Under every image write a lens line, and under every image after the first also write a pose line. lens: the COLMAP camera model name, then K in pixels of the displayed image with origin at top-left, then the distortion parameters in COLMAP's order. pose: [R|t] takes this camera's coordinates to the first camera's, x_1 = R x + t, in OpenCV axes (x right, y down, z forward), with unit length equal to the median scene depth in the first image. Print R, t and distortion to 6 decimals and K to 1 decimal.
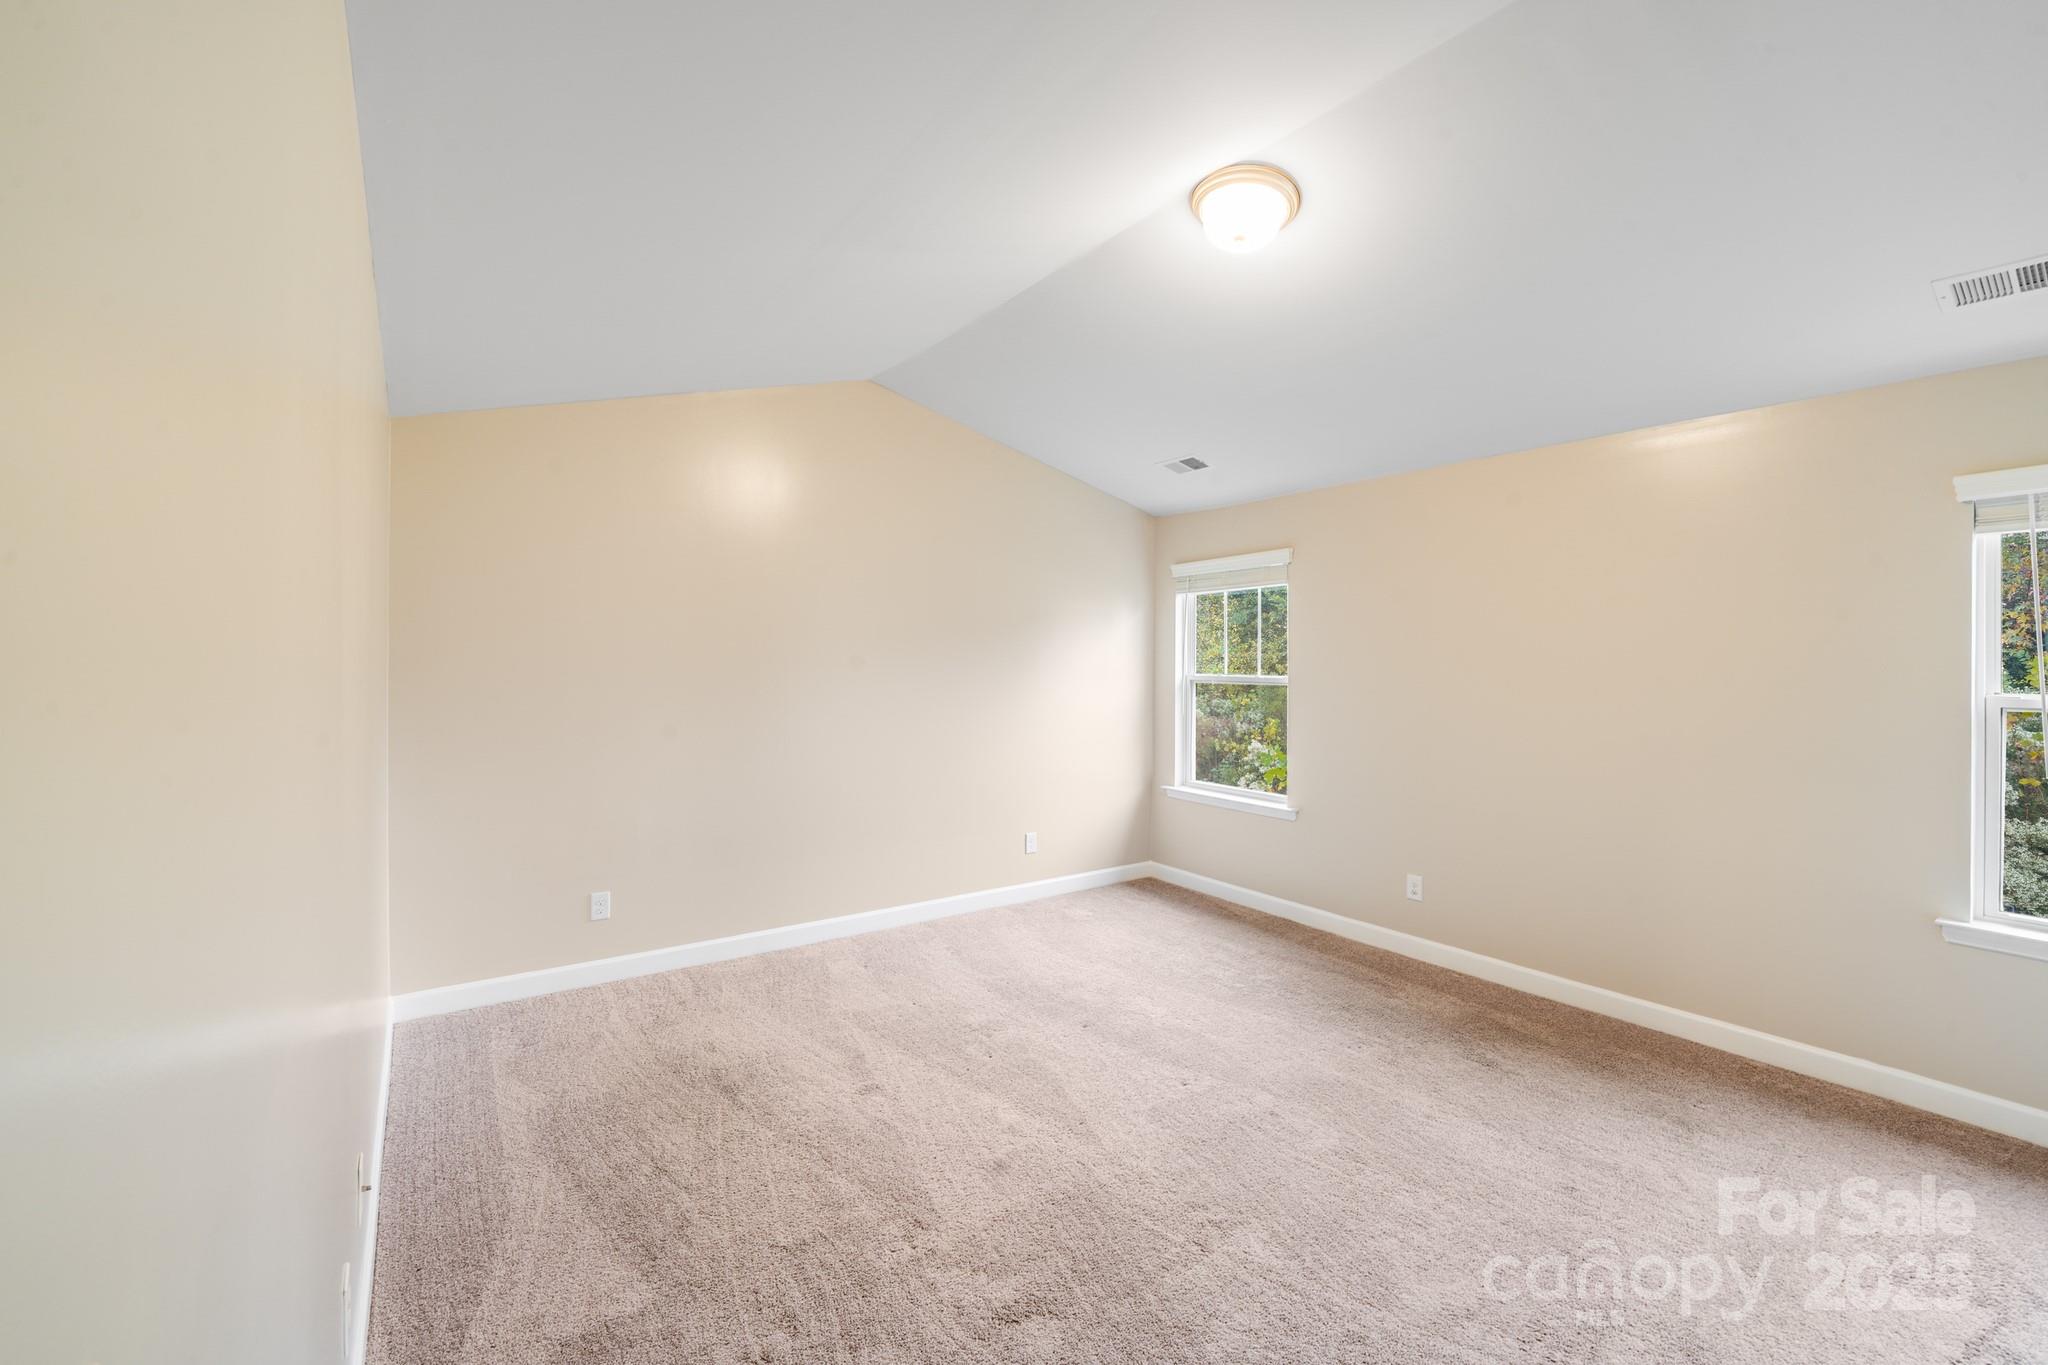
lens RADIAL K [[834.2, 0, 1044.1], [0, 834.2, 667.3], [0, 0, 1]] dist [-0.006904, -0.002372]
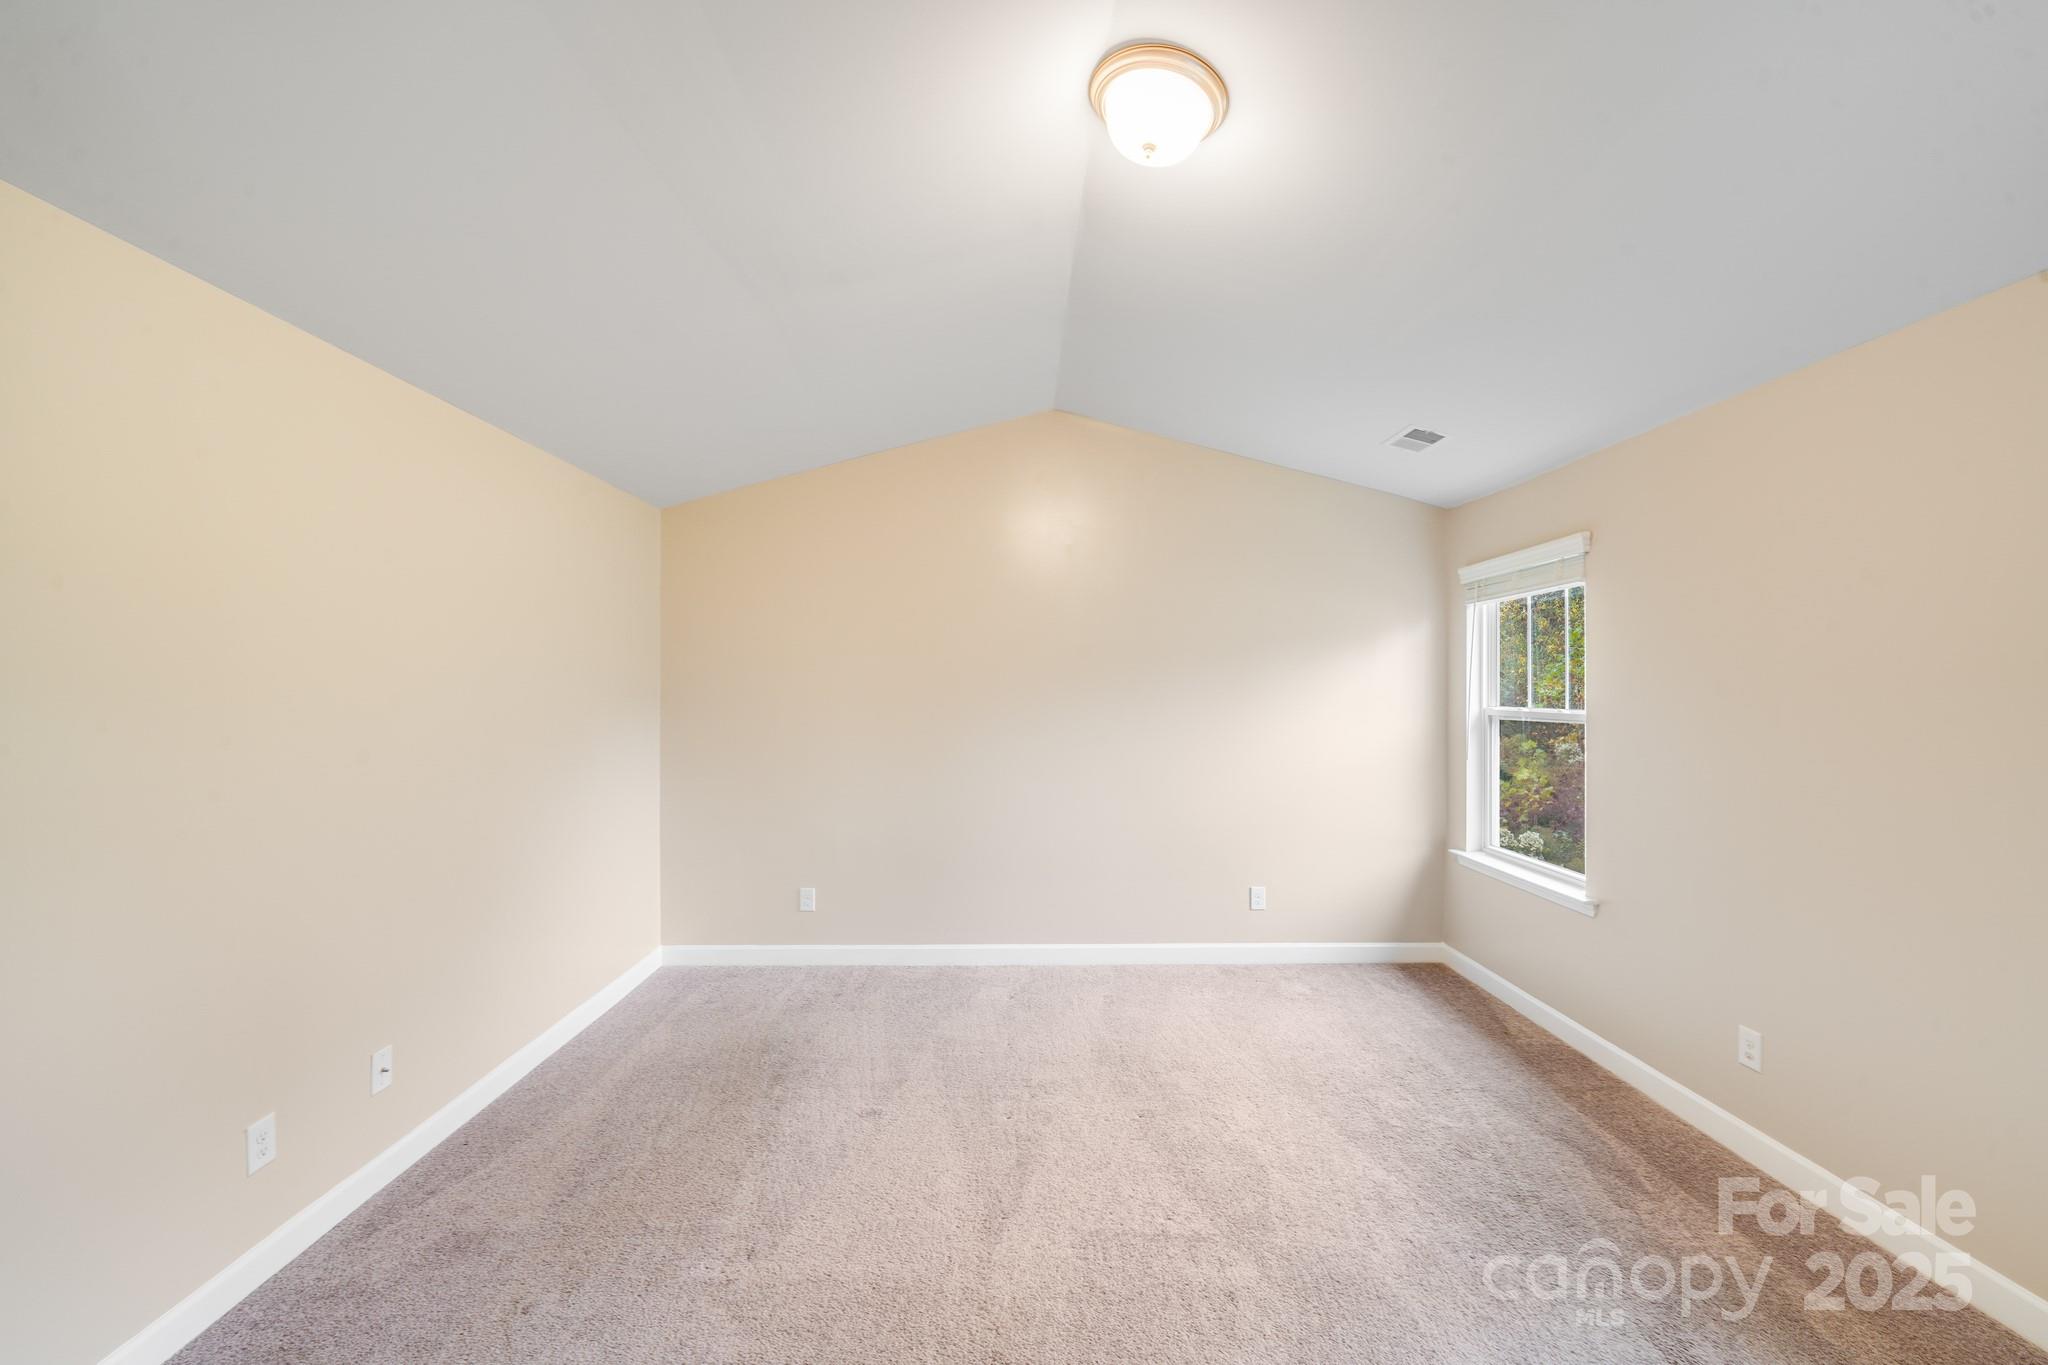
lens RADIAL K [[834.2, 0, 1023.9], [0, 834.2, 682.4], [0, 0, 1]] dist [-0.006904, -0.002372]
pose [[0.832220, -0.005538, -0.554419, 0.321498], [-0.003440, 0.999879, -0.015152, -0.002079], [0.554436, 0.014517, 0.832100, 0.159445]]
